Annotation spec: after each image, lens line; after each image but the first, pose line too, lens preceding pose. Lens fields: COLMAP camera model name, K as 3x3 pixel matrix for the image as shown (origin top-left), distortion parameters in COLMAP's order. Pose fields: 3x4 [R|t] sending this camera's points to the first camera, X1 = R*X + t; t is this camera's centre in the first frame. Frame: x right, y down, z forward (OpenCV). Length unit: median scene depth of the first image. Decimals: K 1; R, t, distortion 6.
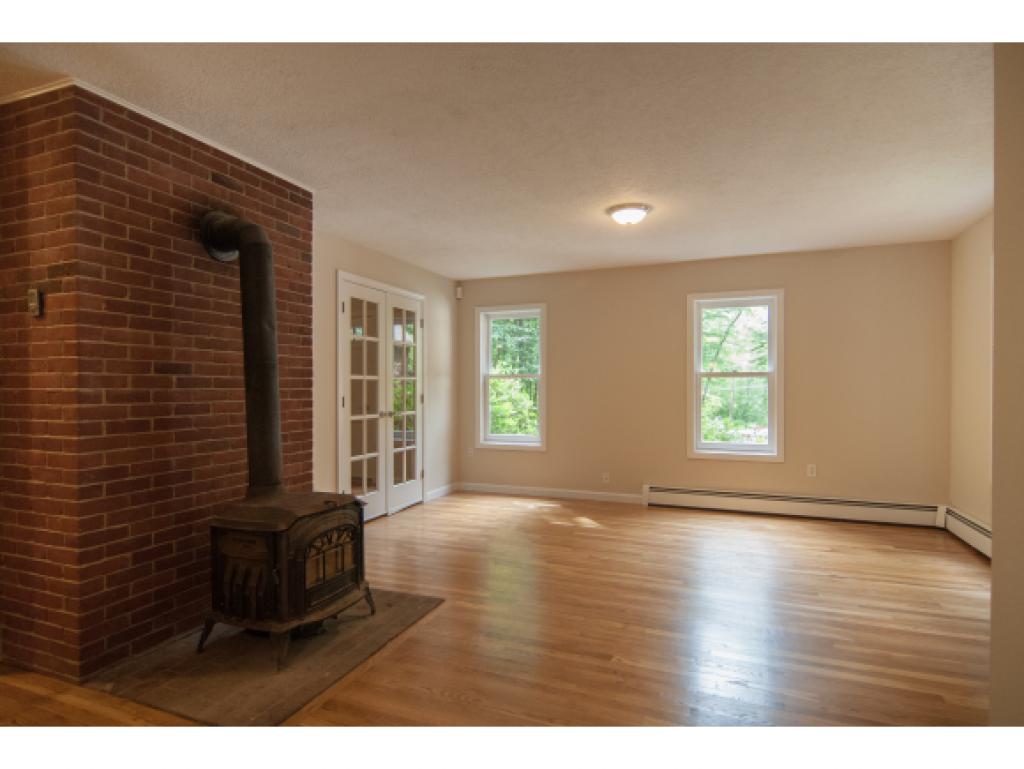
lens RADIAL K [[541.7, 0, 514.4], [0, 541.7, 391.2], [0, 0, 1]] dist [0.005099, 0.000525]
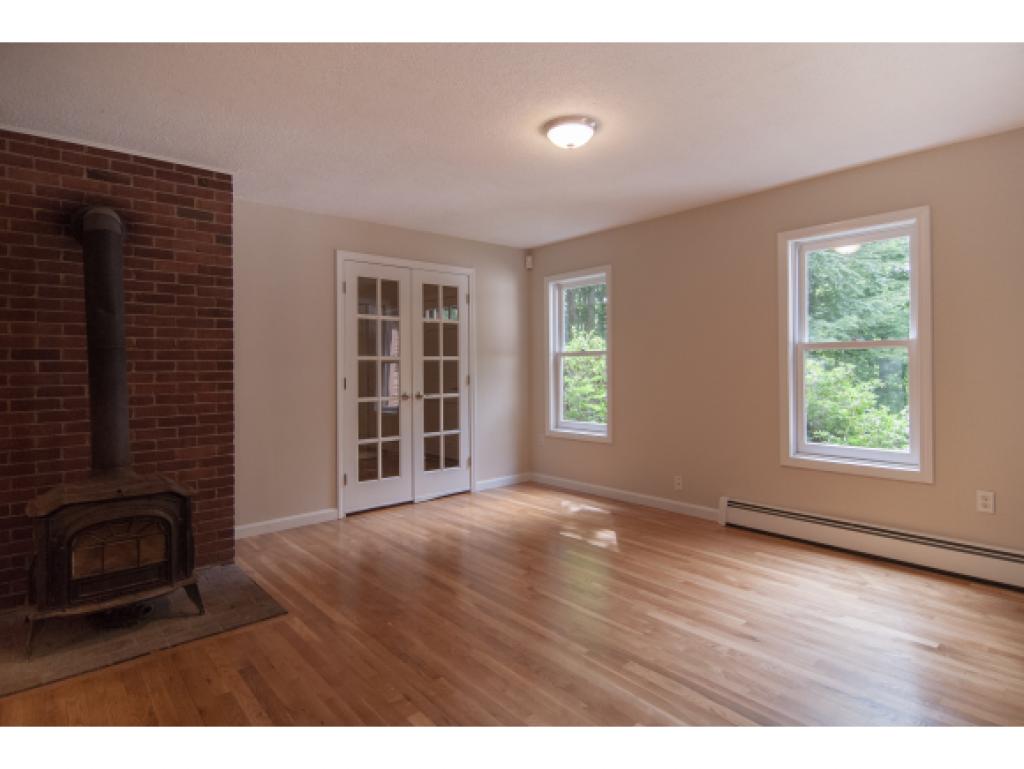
lens RADIAL K [[541.7, 0, 526.1], [0, 541.7, 365.6], [0, 0, 1]] dist [-0.000946, -0.000119]
pose [[0.891932, -0.010027, -0.452058, 0.405201], [0.006208, 0.999931, -0.009932, -0.001160], [0.452126, 0.006053, 0.891933, 0.260782]]
